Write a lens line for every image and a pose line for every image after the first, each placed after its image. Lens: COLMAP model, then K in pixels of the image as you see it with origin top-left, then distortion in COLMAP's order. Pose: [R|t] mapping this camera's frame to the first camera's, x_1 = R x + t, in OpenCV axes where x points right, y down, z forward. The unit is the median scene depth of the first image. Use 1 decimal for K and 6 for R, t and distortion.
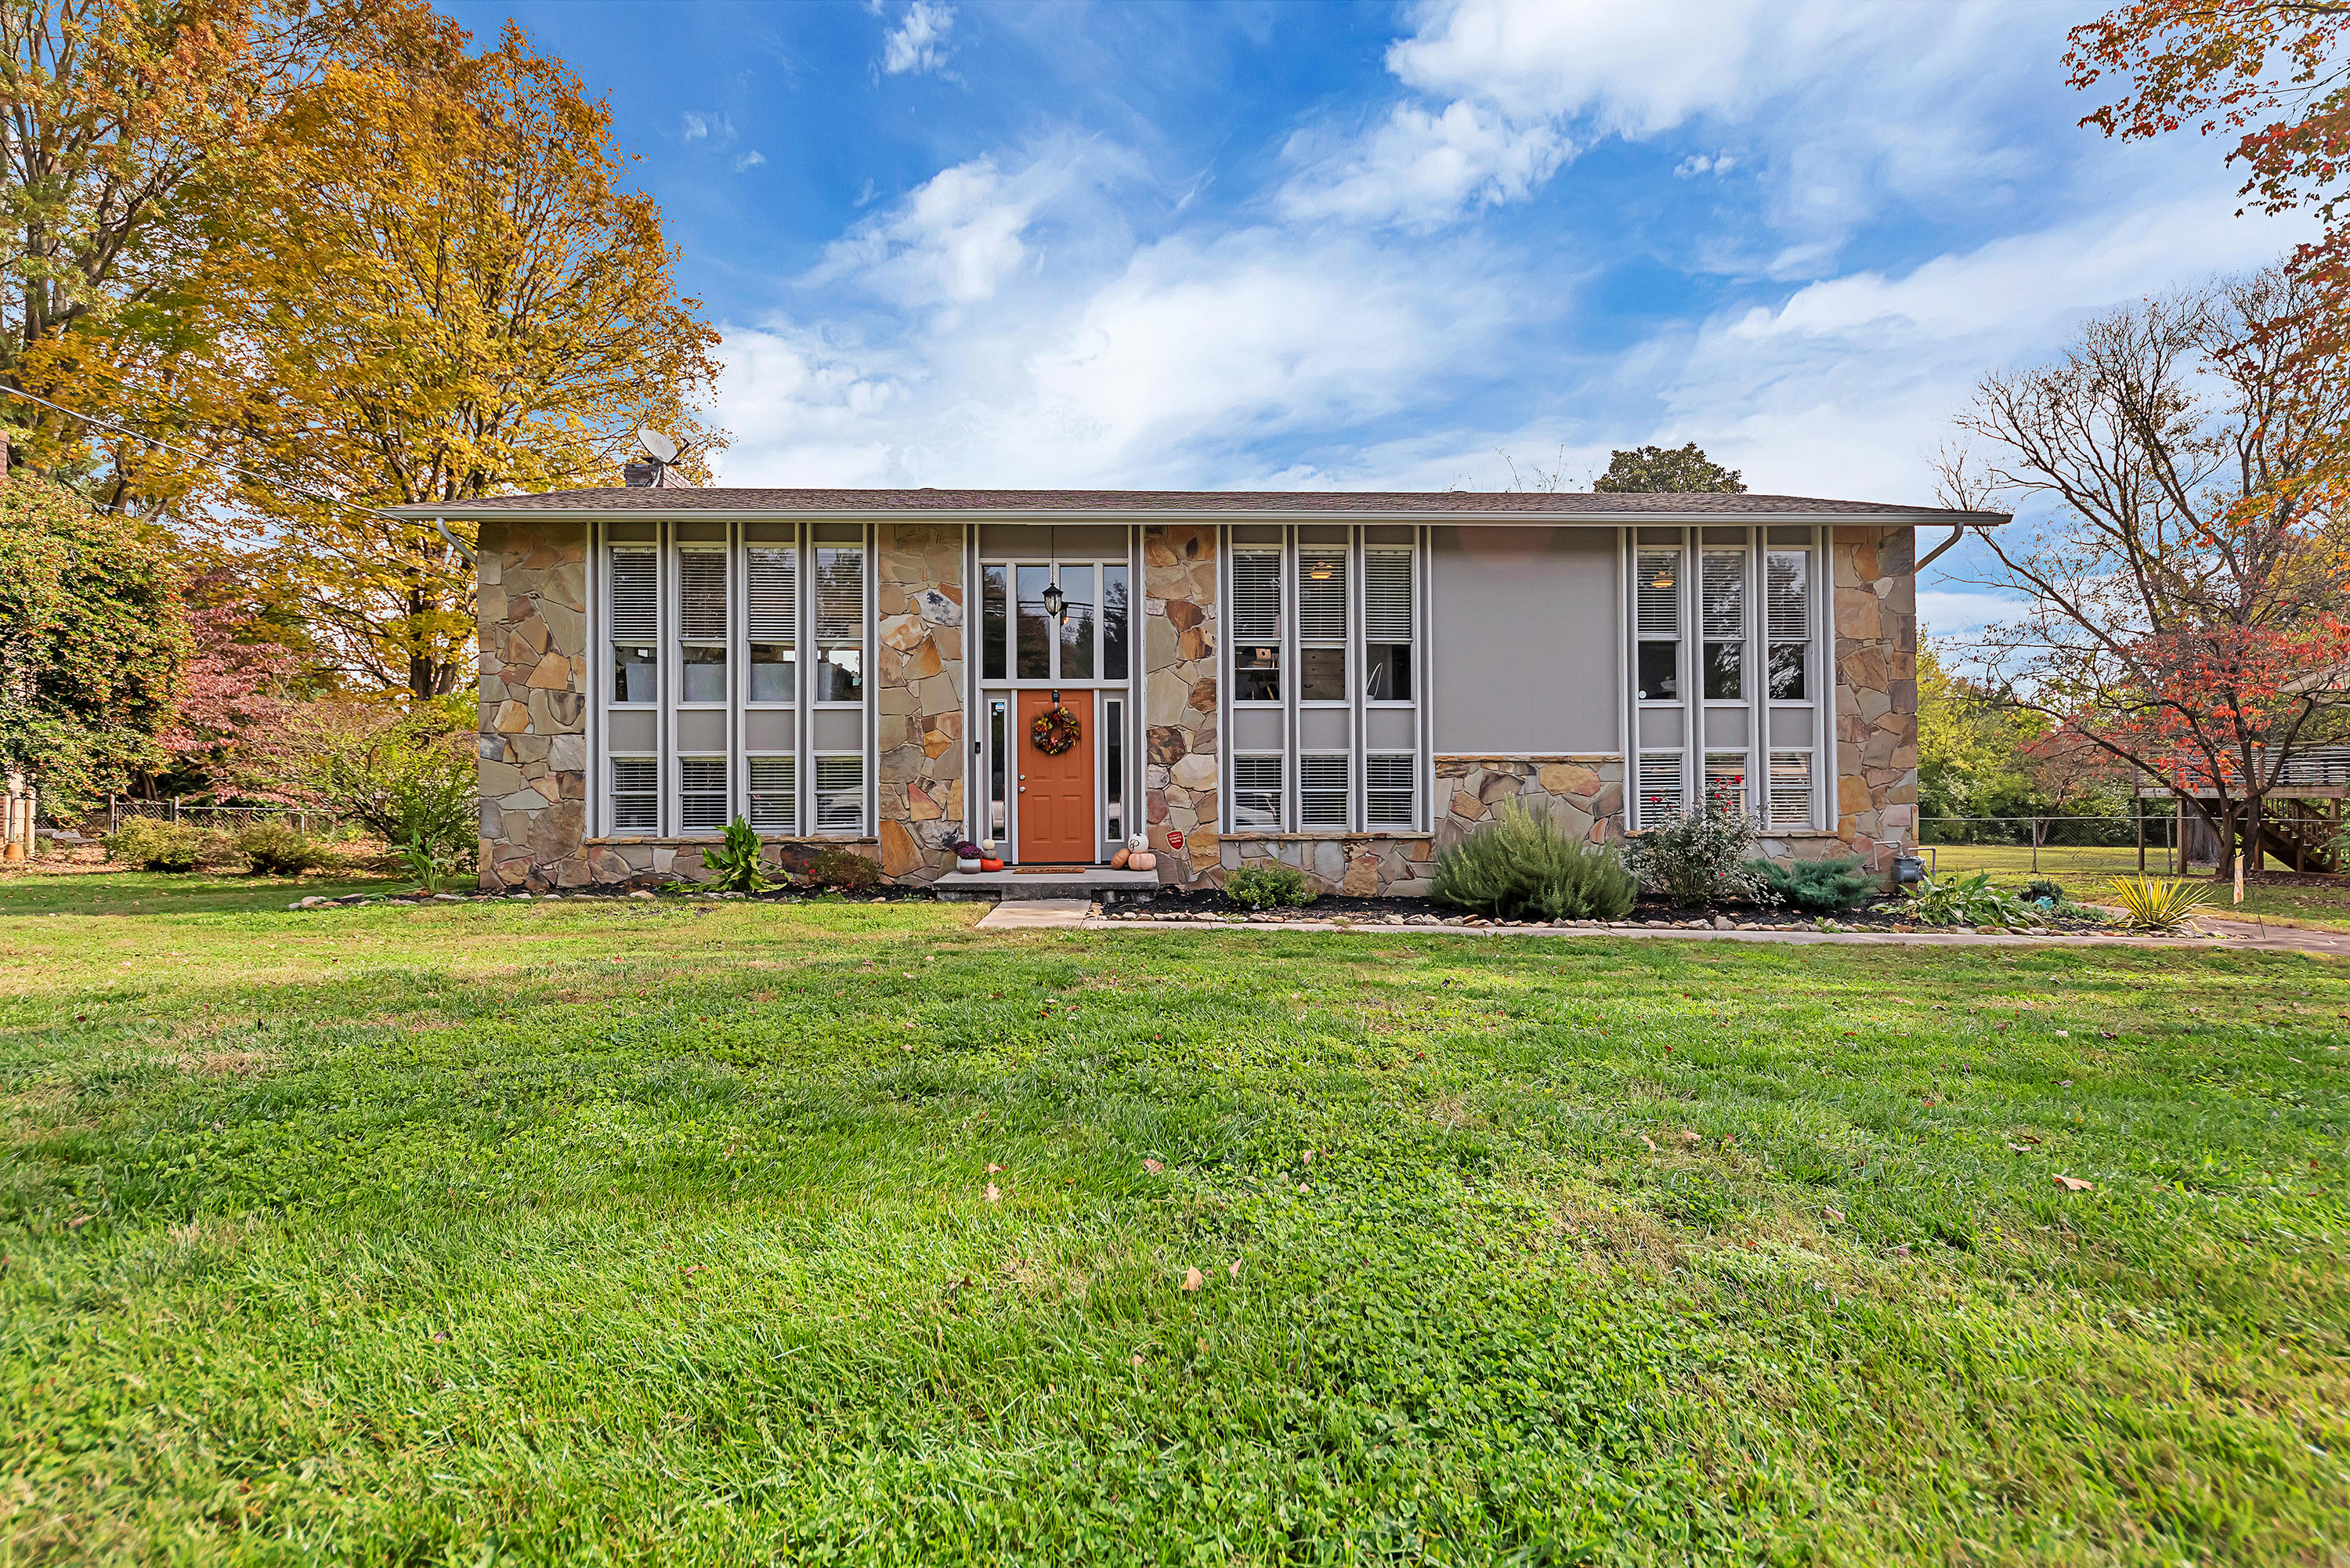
lens RADIAL K [[1074.3, 0, 1182.4], [0, 1074.3, 784.7], [0, 0, 1]] dist [-0.000452, 0.006797]
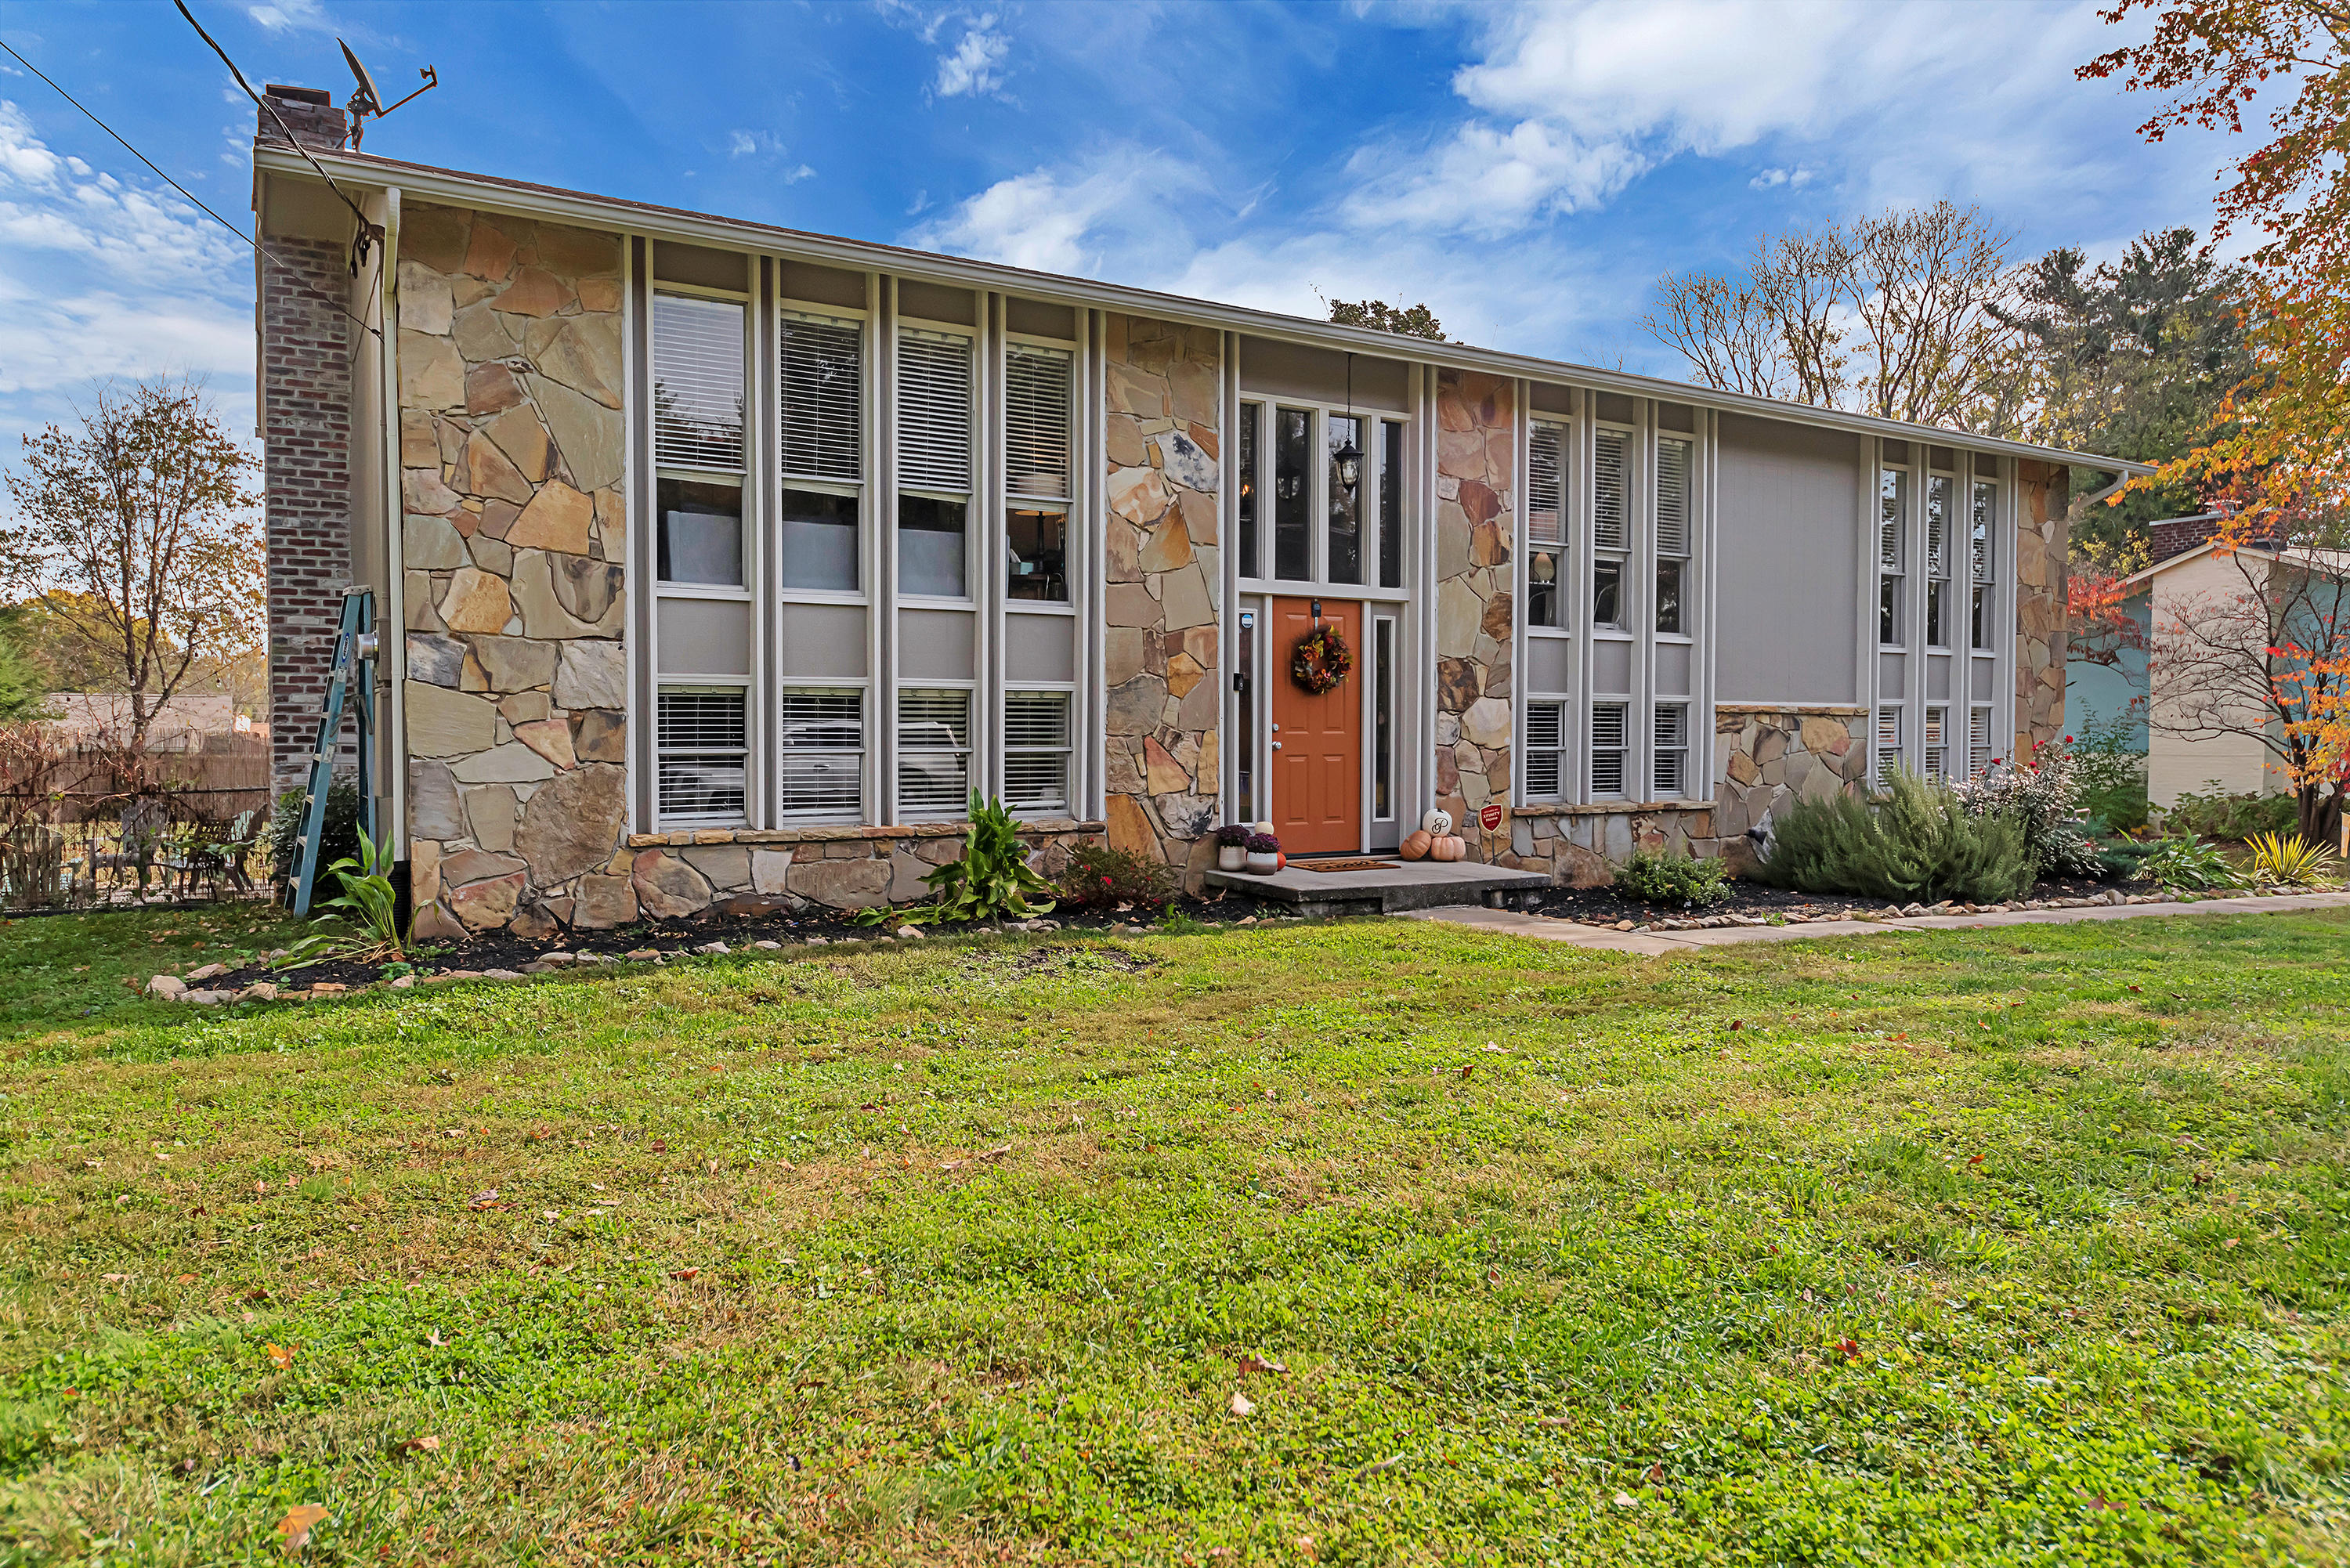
lens RADIAL K [[1614.3, 0, 1214.6], [0, 1614.3, 782.6], [0, 0, 1]] dist [0.029756, -0.095169]
pose [[0.861357, -0.008592, 0.507927, -0.697297], [-0.013372, 0.999127, 0.039579, -0.011960], [-0.507824, -0.040884, 0.860490, 0.156208]]
